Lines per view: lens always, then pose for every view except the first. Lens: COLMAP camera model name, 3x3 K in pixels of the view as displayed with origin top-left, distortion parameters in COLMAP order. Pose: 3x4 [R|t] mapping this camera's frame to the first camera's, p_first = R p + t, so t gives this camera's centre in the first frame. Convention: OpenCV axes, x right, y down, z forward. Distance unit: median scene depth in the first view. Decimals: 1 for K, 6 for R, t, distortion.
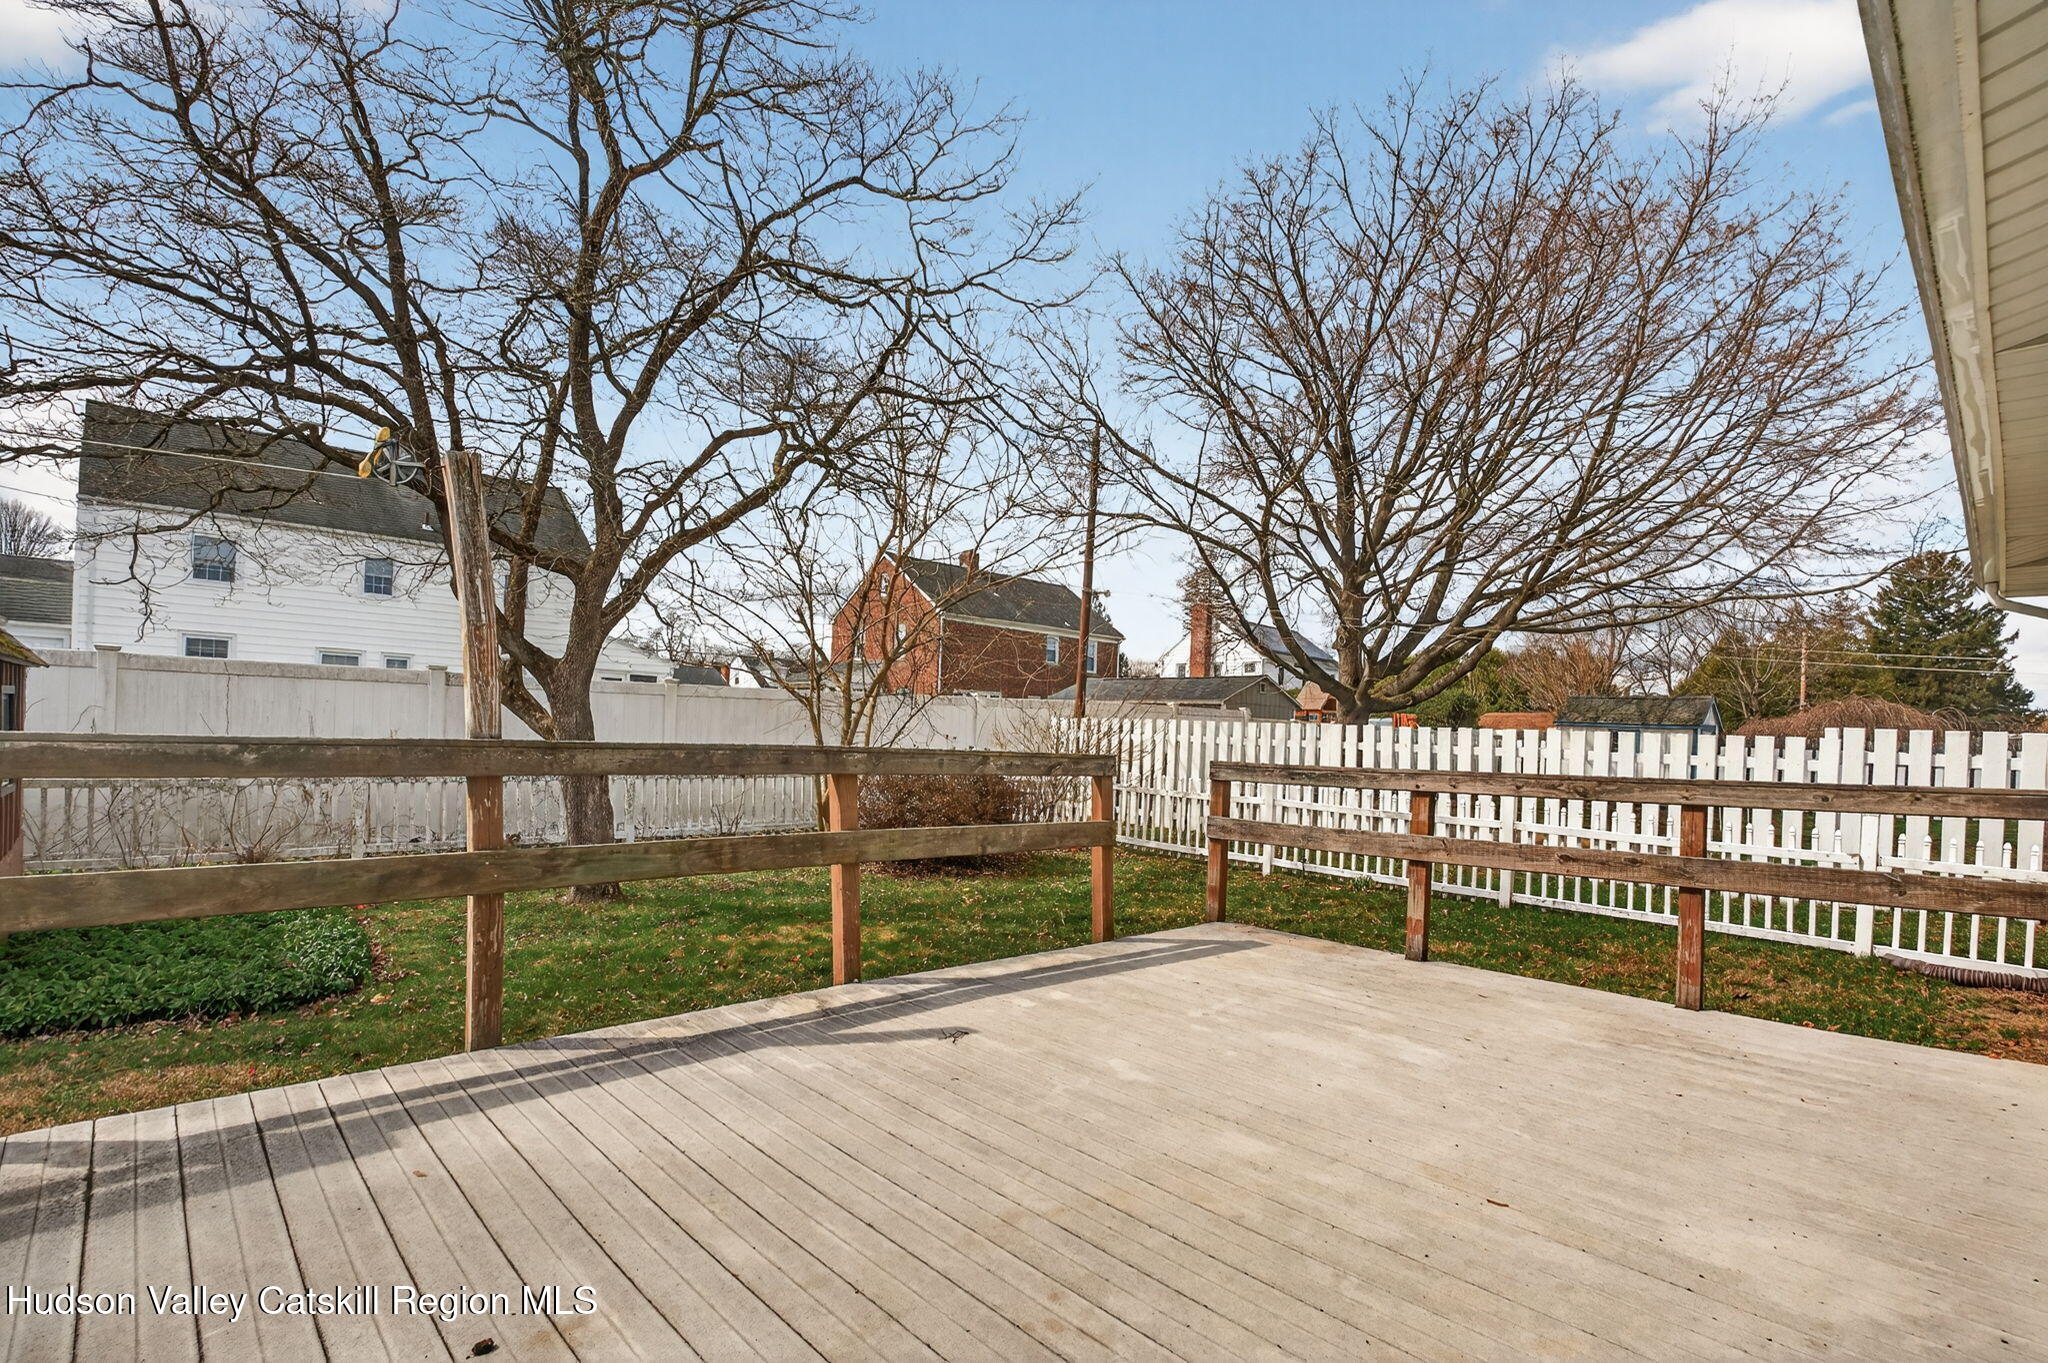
lens RADIAL K [[991.5, 0, 1031.0], [0, 991.5, 691.4], [0, 0, 1]] dist [-0.000328, 0.000173]
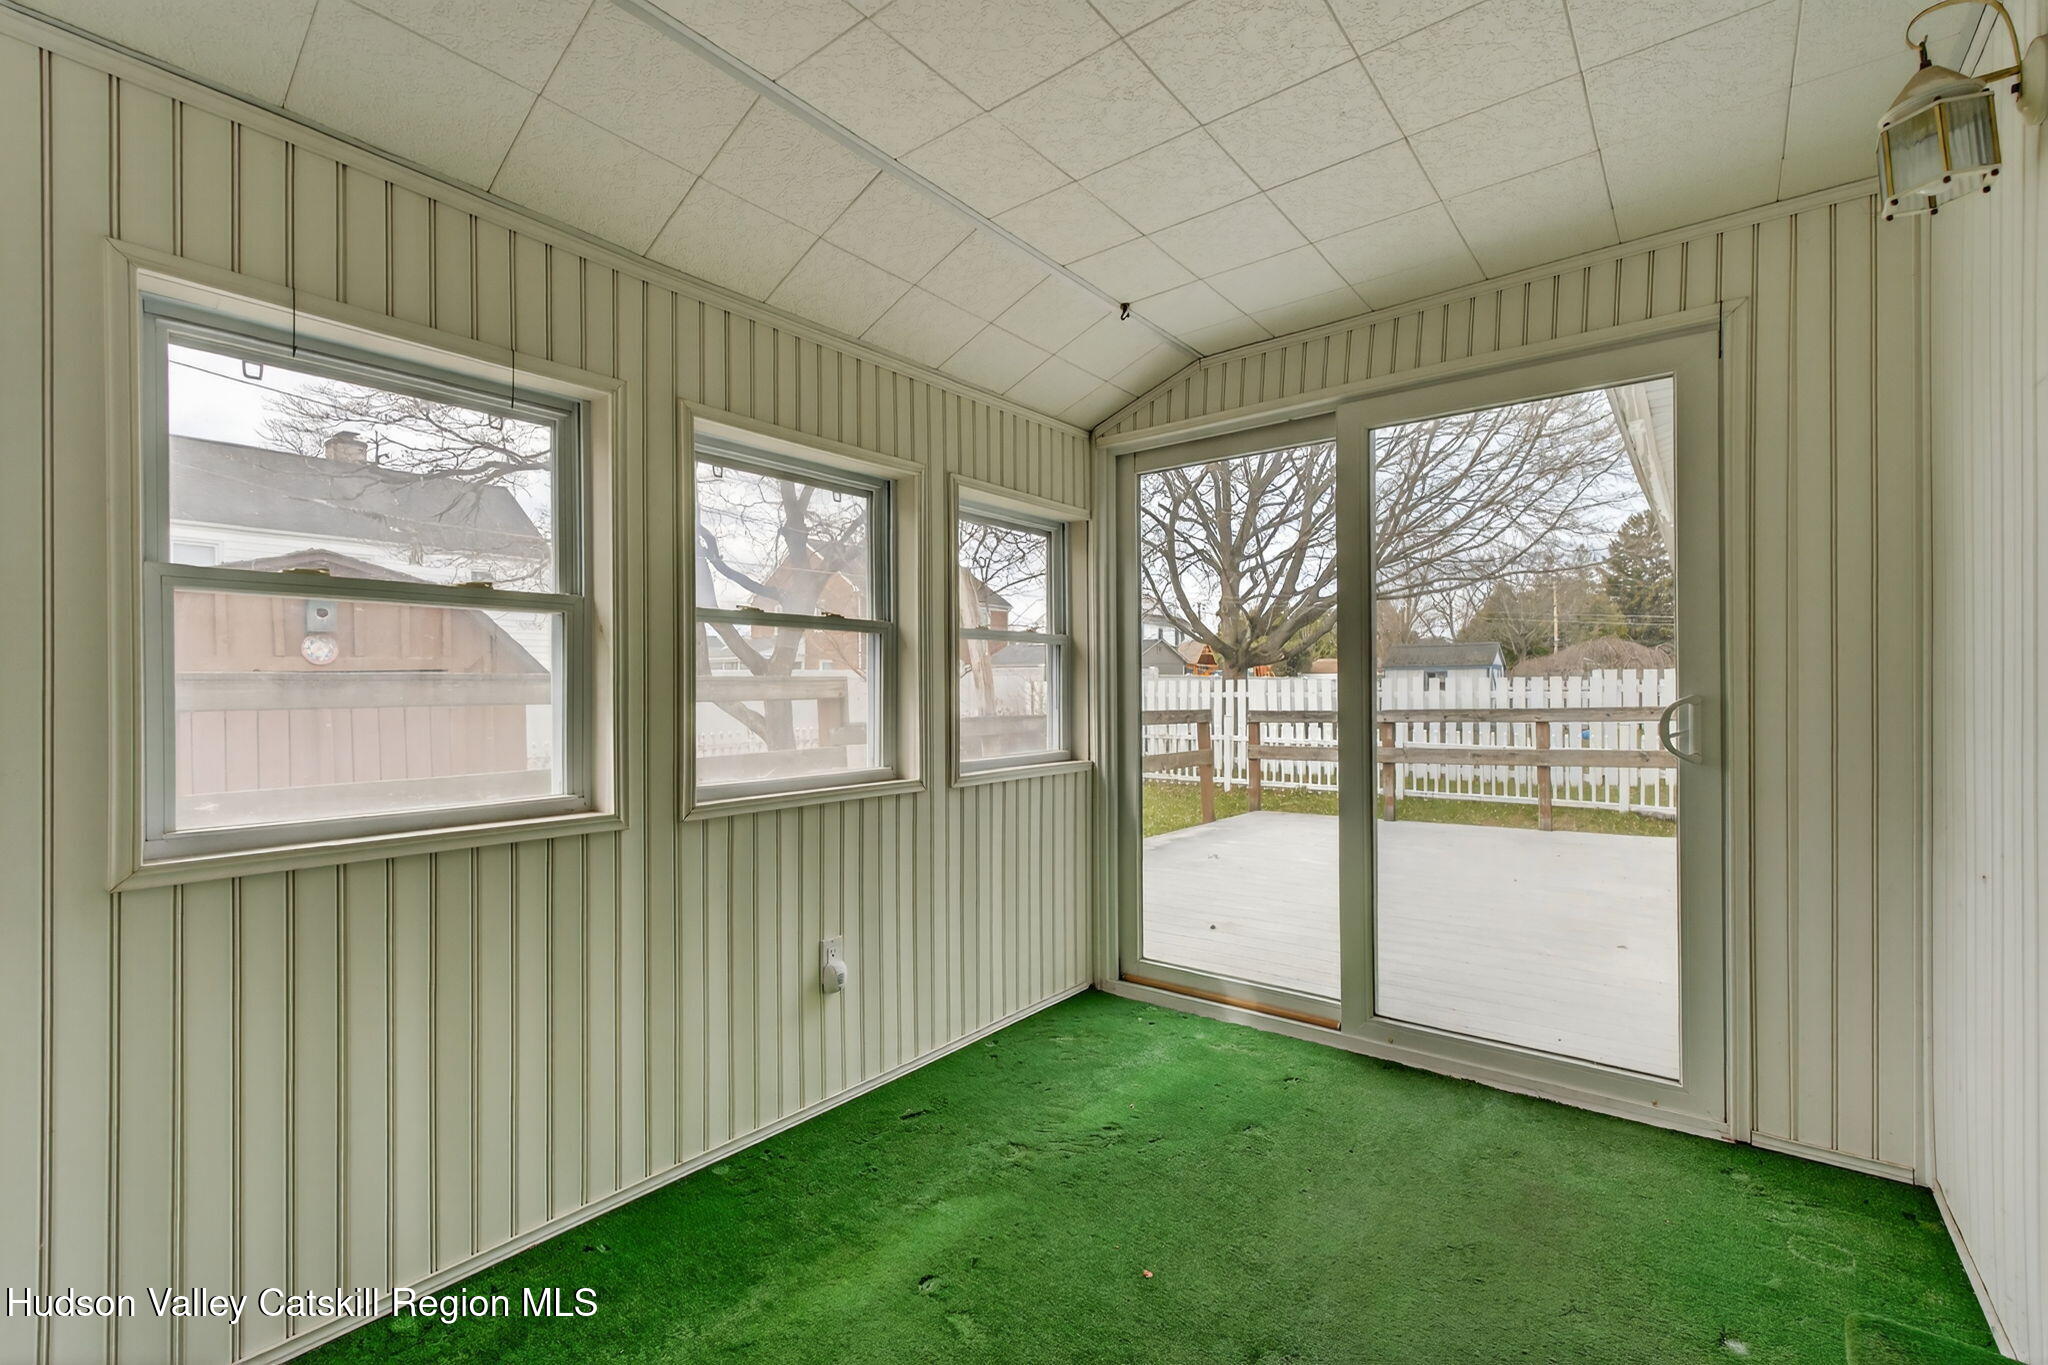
lens RADIAL K [[887.9, 0, 1024.8], [0, 887.9, 694.5], [0, 0, 1]] dist [0.002488, 0.000120]
pose [[0.991585, -0.046228, 0.120921, -0.090594], [0.040887, 0.998091, 0.046279, -0.009518], [-0.122830, -0.040945, 0.991583, -0.094750]]
